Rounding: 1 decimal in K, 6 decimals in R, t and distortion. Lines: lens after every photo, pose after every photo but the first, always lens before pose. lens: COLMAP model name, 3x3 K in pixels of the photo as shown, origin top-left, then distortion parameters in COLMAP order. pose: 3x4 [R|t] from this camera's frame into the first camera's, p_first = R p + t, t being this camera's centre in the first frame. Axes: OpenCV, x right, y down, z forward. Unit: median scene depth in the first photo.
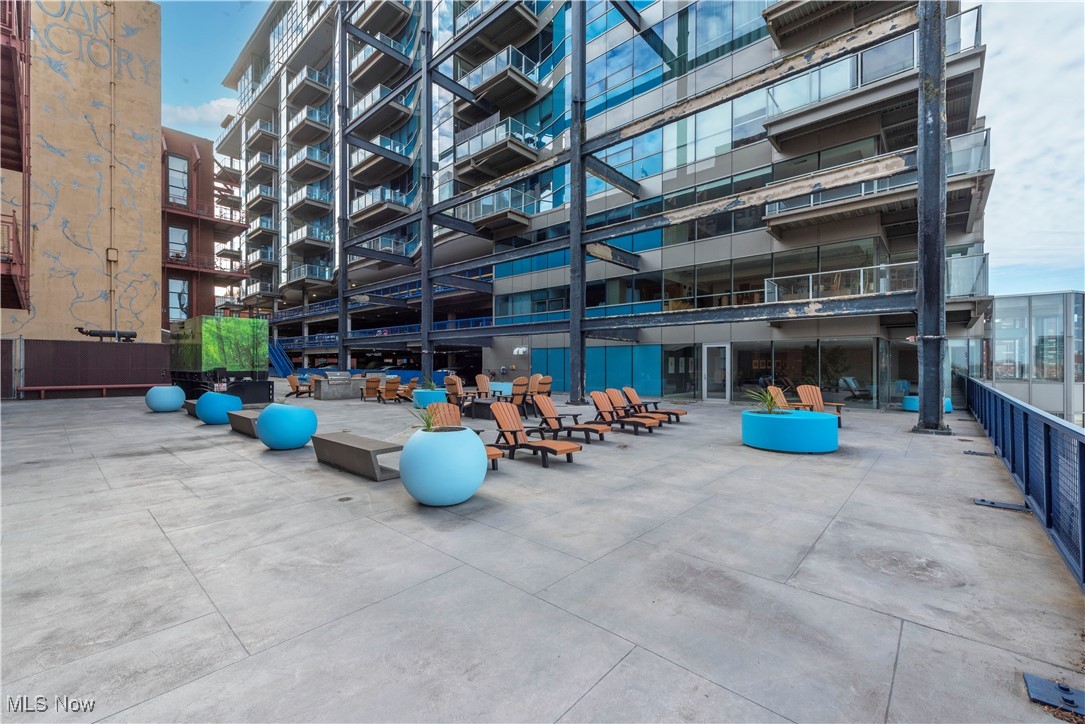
lens RADIAL K [[434.3, 0, 544.7], [0, 434.3, 365.0], [0, 0, 1]] dist [-0.008661, -0.000604]
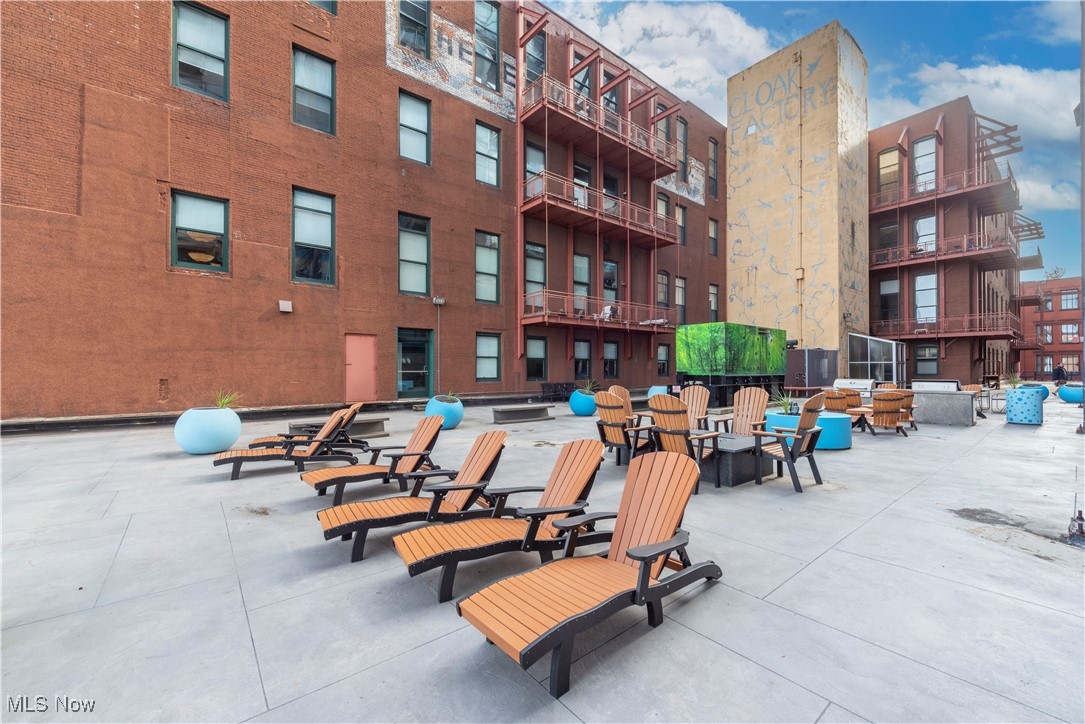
lens RADIAL K [[434.3, 0, 544.7], [0, 434.3, 365.0], [0, 0, 1]] dist [-0.008661, -0.000604]
pose [[-0.130164, -0.017217, -0.991343, 0.234733], [0.007068, 0.999808, -0.018292, 0.003594], [0.991467, -0.009388, -0.130017, 0.491771]]
